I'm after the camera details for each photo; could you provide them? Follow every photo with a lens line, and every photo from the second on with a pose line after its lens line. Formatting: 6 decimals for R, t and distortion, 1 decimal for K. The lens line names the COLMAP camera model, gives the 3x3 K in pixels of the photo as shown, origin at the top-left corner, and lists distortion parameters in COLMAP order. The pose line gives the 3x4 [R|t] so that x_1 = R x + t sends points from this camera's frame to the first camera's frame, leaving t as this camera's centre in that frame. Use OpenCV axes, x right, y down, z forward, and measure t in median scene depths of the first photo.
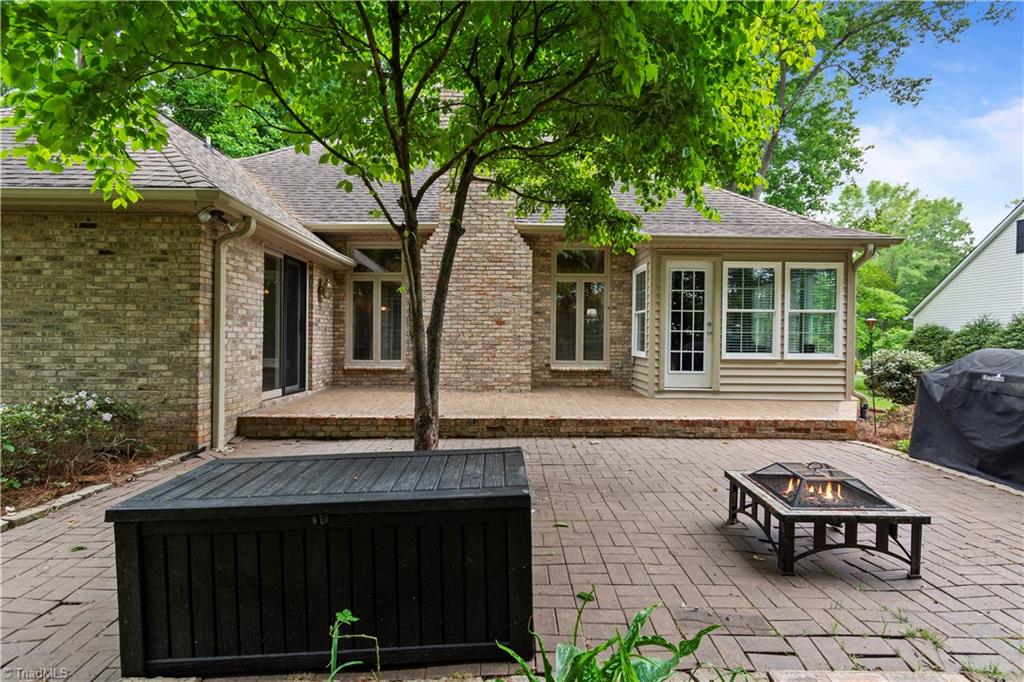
lens RADIAL K [[491.6, 0, 503.6], [0, 491.6, 338.6], [0, 0, 1]] dist [0.008901, -0.000851]
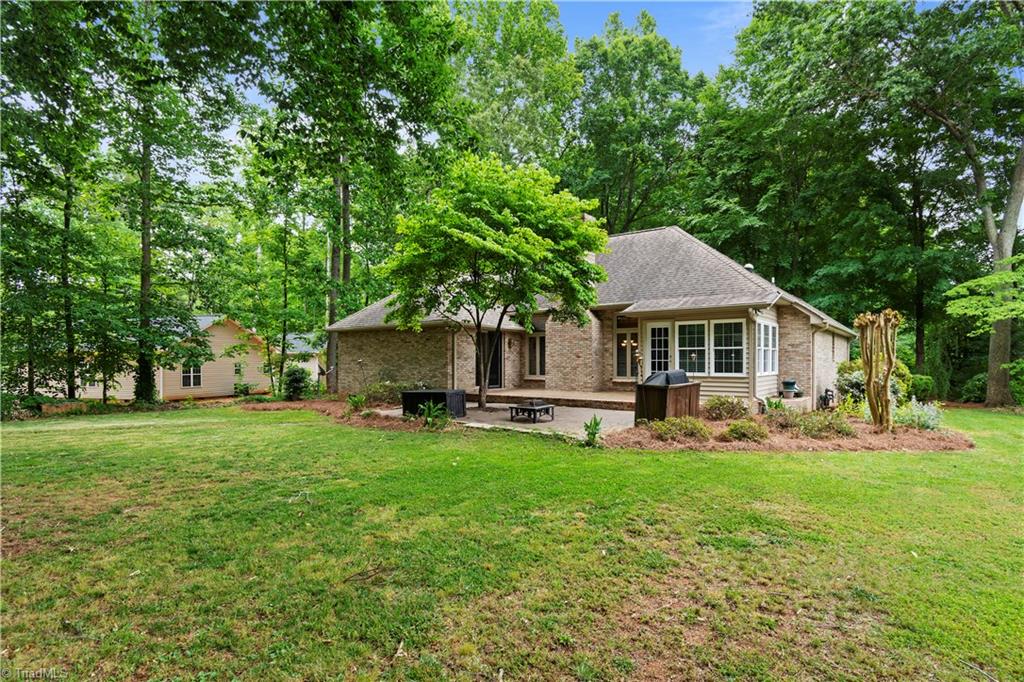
lens RADIAL K [[491.6, 0, 511.2], [0, 491.6, 363.9], [0, 0, 1]] dist [0.008901, -0.000851]
pose [[0.775889, -0.005553, -0.630845, 1.115266], [0.008262, 0.999965, 0.001359, -0.008888], [0.630816, -0.006267, 0.775907, -0.781465]]
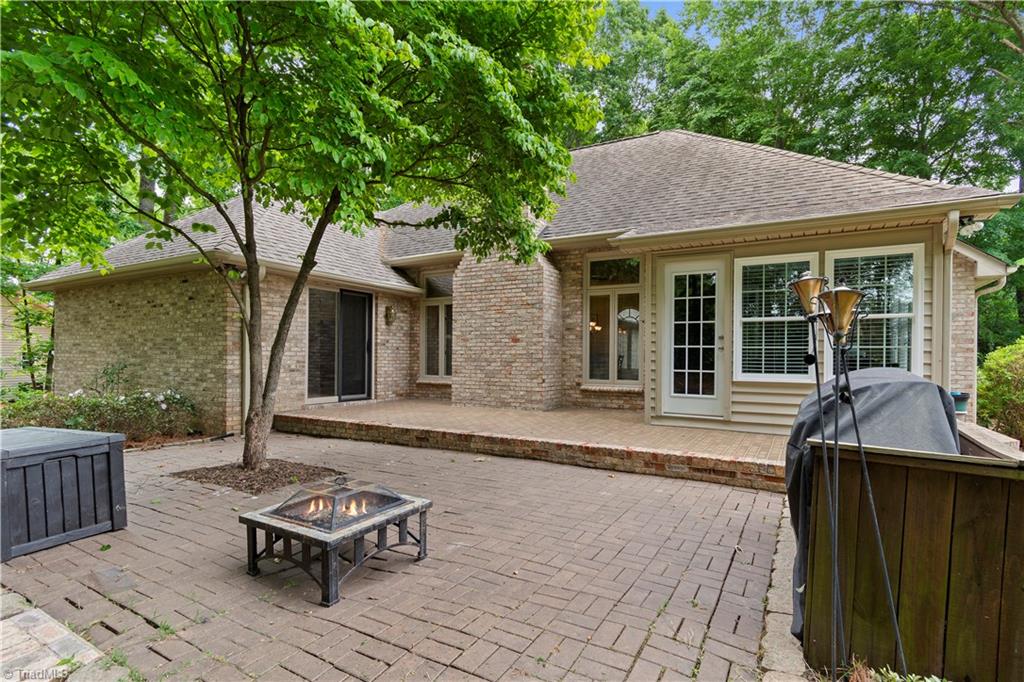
lens RADIAL K [[491.6, 0, 527.6], [0, 491.6, 367.9], [0, 0, 1]] dist [0.008901, -0.000851]
pose [[0.868713, 0.009843, -0.495217, 0.549469], [-0.000084, 0.999805, 0.019726, 0.004657], [0.495315, -0.017095, 0.868545, 0.138626]]
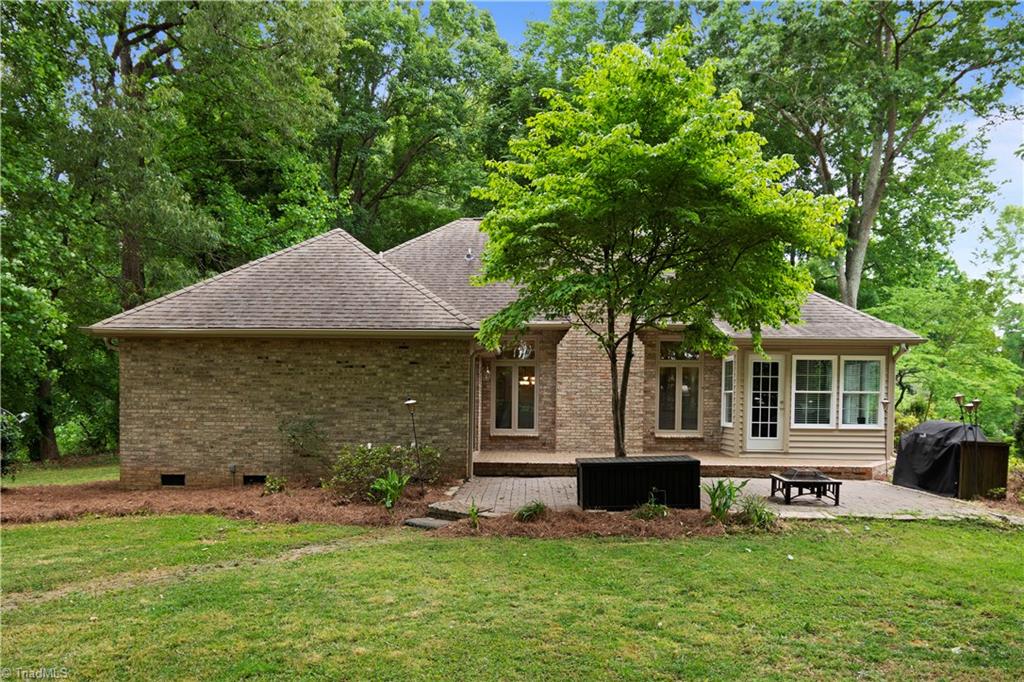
lens RADIAL K [[727.4, 0, 469.2], [0, 727.4, 424.7], [0, 0, 1]] dist [0.003902, 0.006960]
pose [[0.998198, 0.003379, -0.059909, -0.308248], [-0.001949, 0.999712, 0.023914, -0.013574], [0.059972, -0.023754, 0.997917, -1.020247]]
